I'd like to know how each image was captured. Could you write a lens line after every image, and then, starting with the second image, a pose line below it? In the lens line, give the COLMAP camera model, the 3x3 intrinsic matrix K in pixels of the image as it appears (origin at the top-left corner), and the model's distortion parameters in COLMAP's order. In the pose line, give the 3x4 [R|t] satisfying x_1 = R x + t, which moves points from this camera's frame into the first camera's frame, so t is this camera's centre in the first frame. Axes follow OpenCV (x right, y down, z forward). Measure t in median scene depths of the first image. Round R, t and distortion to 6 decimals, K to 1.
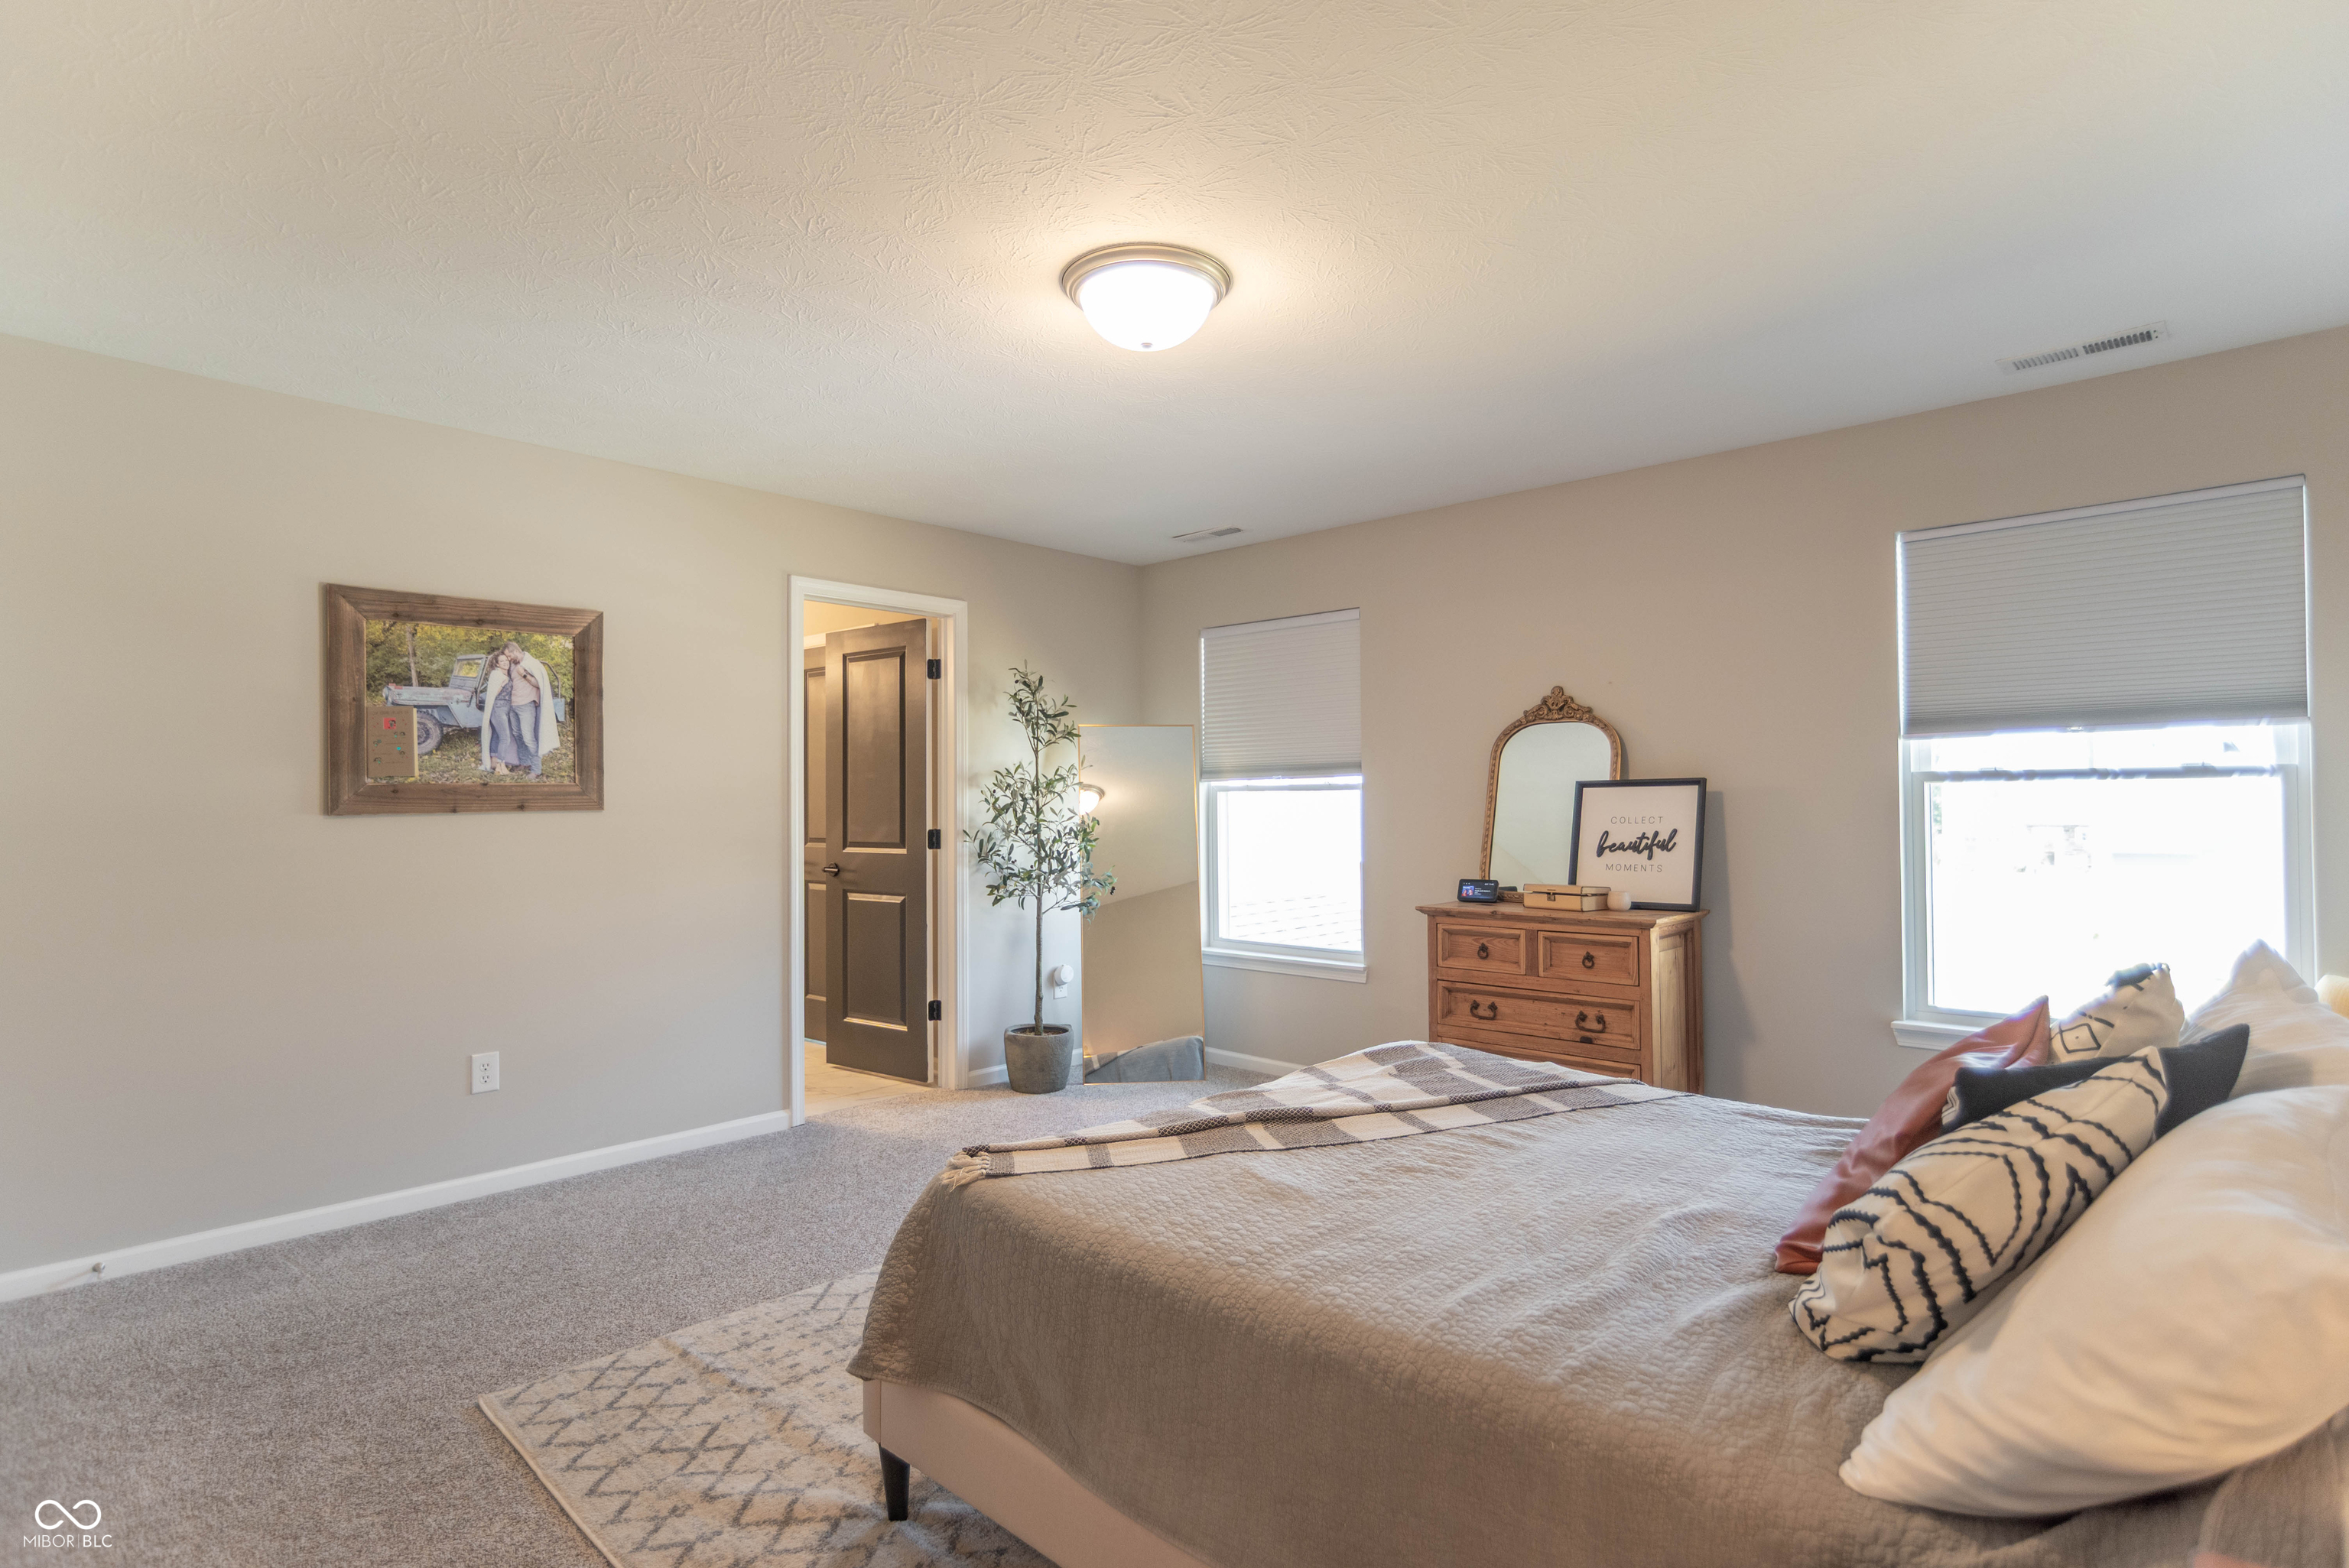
lens RADIAL K [[1184.1, 0, 1170.1], [0, 1184.1, 787.8], [0, 0, 1]] dist [-0.003068, 0.000662]
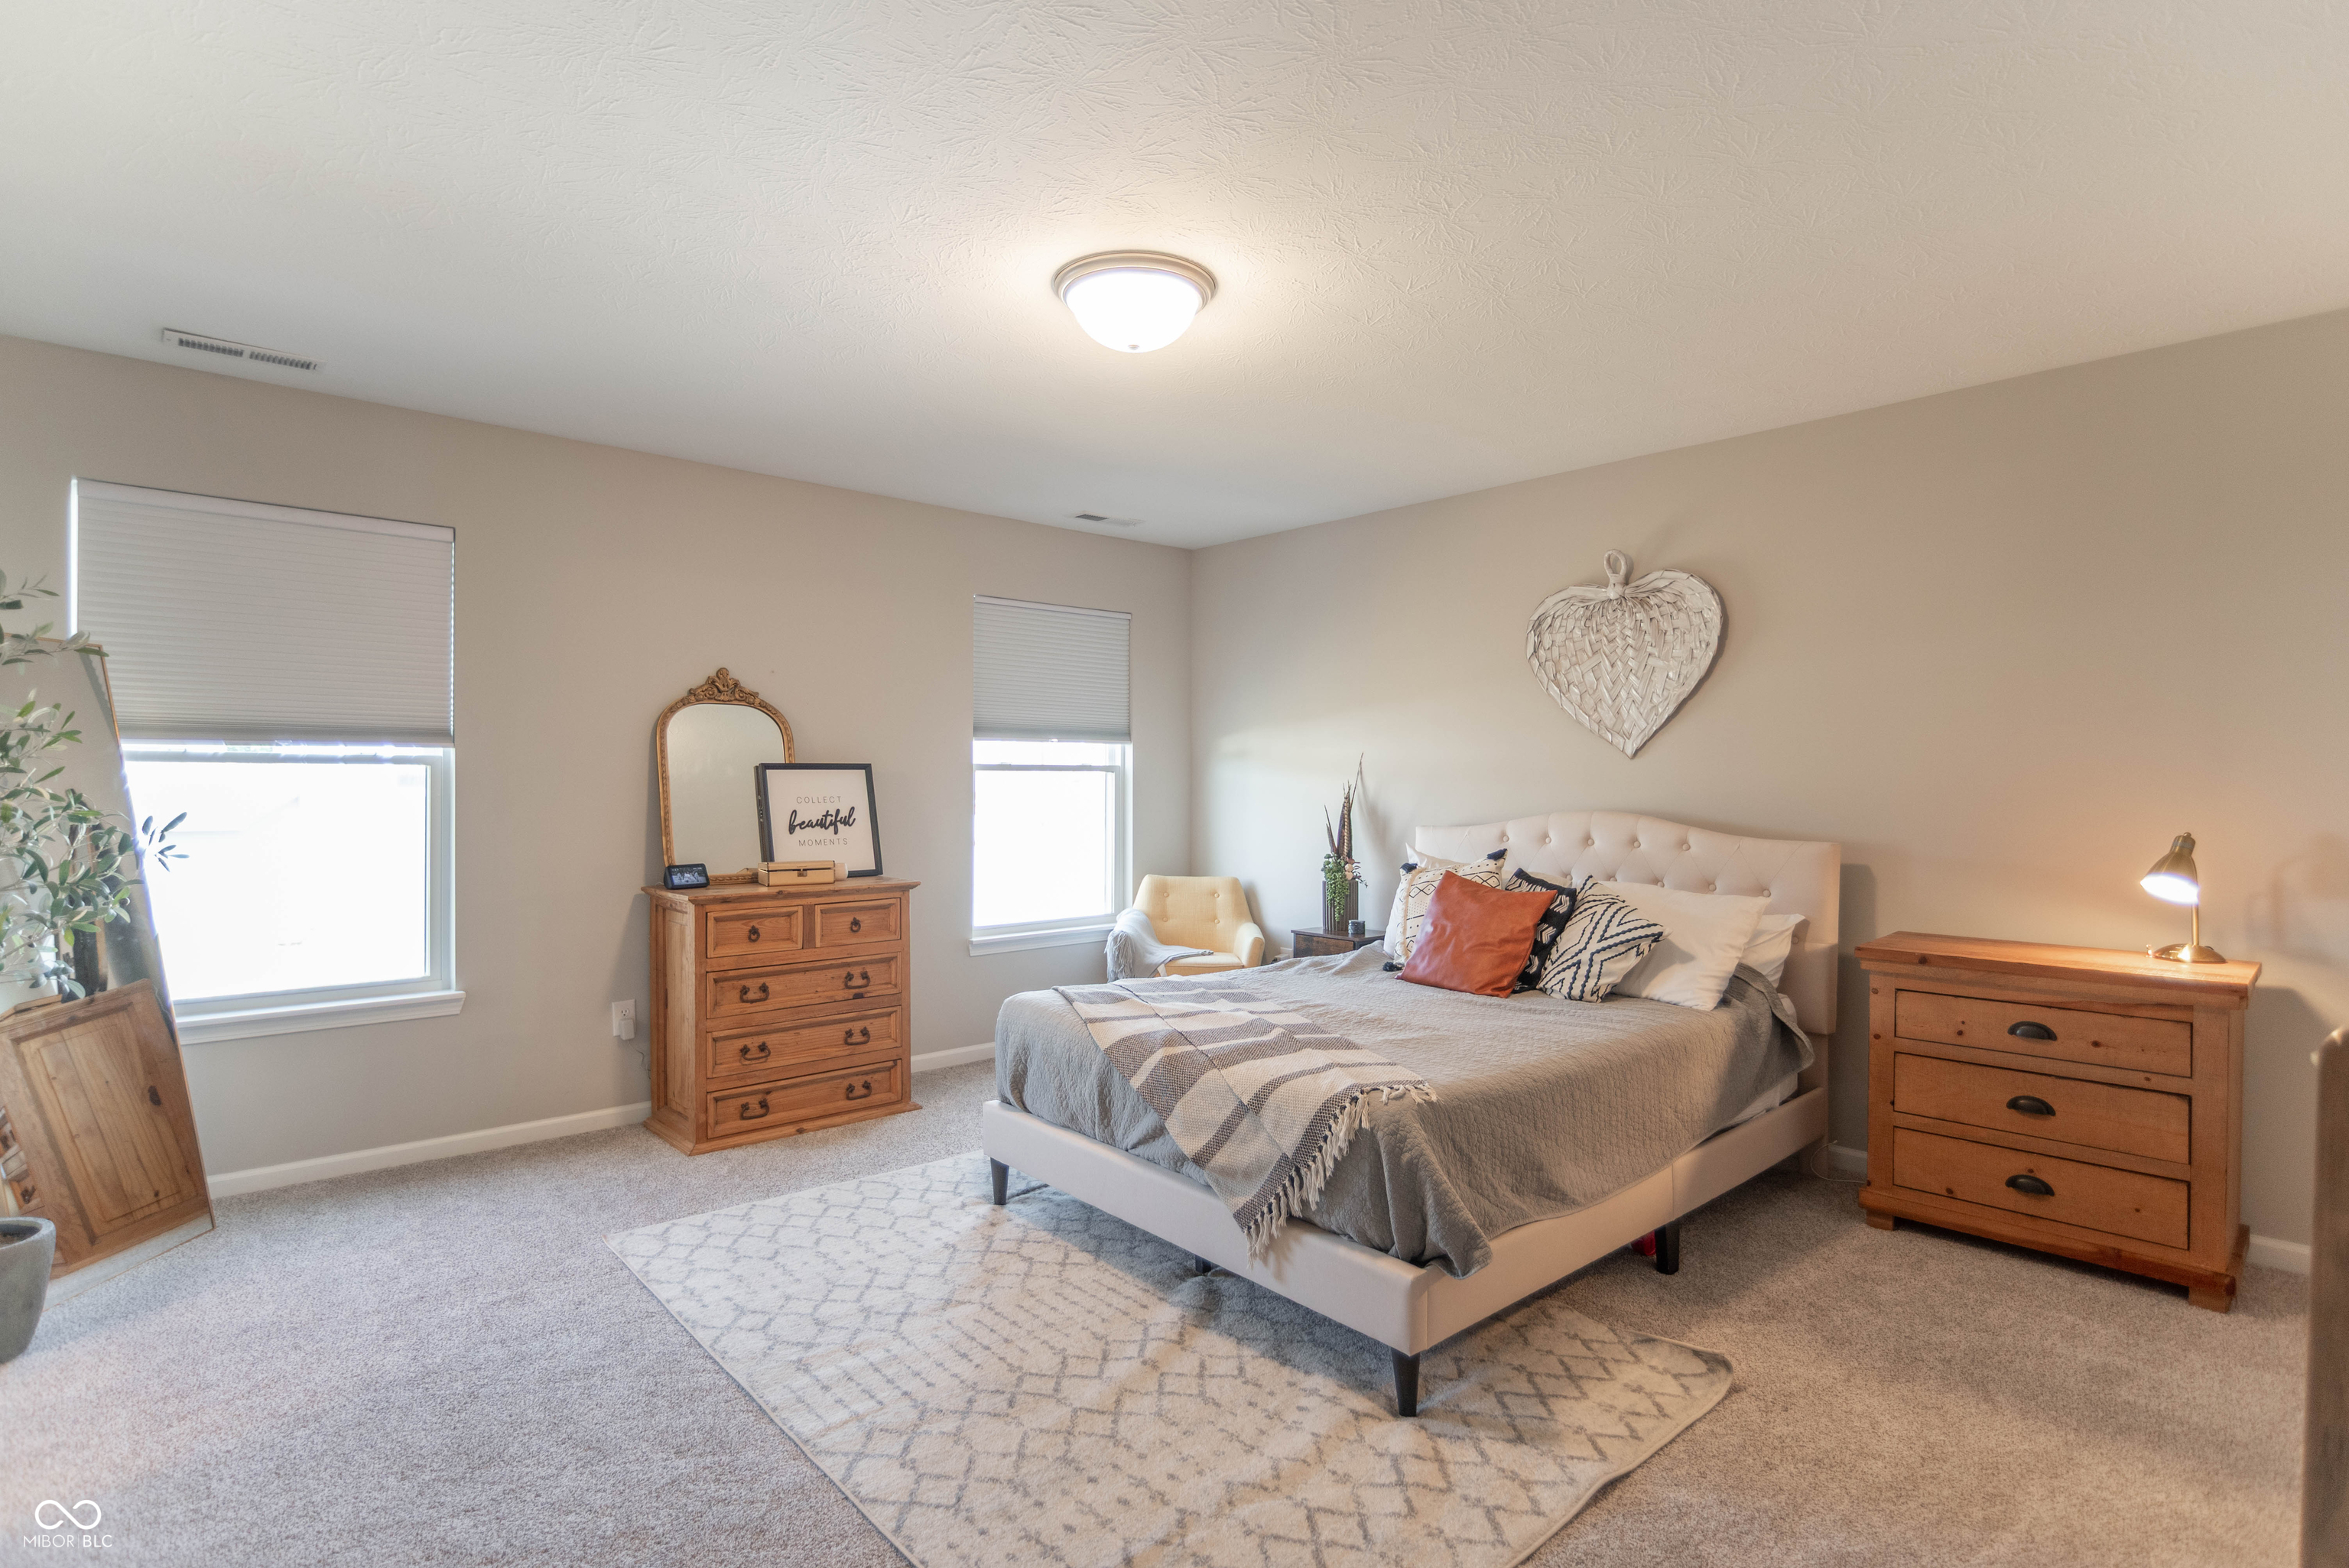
lens RADIAL K [[1184.1, 0, 1166.0], [0, 1184.1, 789.8], [0, 0, 1]] dist [-0.003068, 0.000662]
pose [[0.074963, 0.008613, 0.997149, -0.694072], [-0.004106, 0.999957, -0.008328, 0.026056], [-0.997178, -0.003470, 0.074996, 0.592254]]
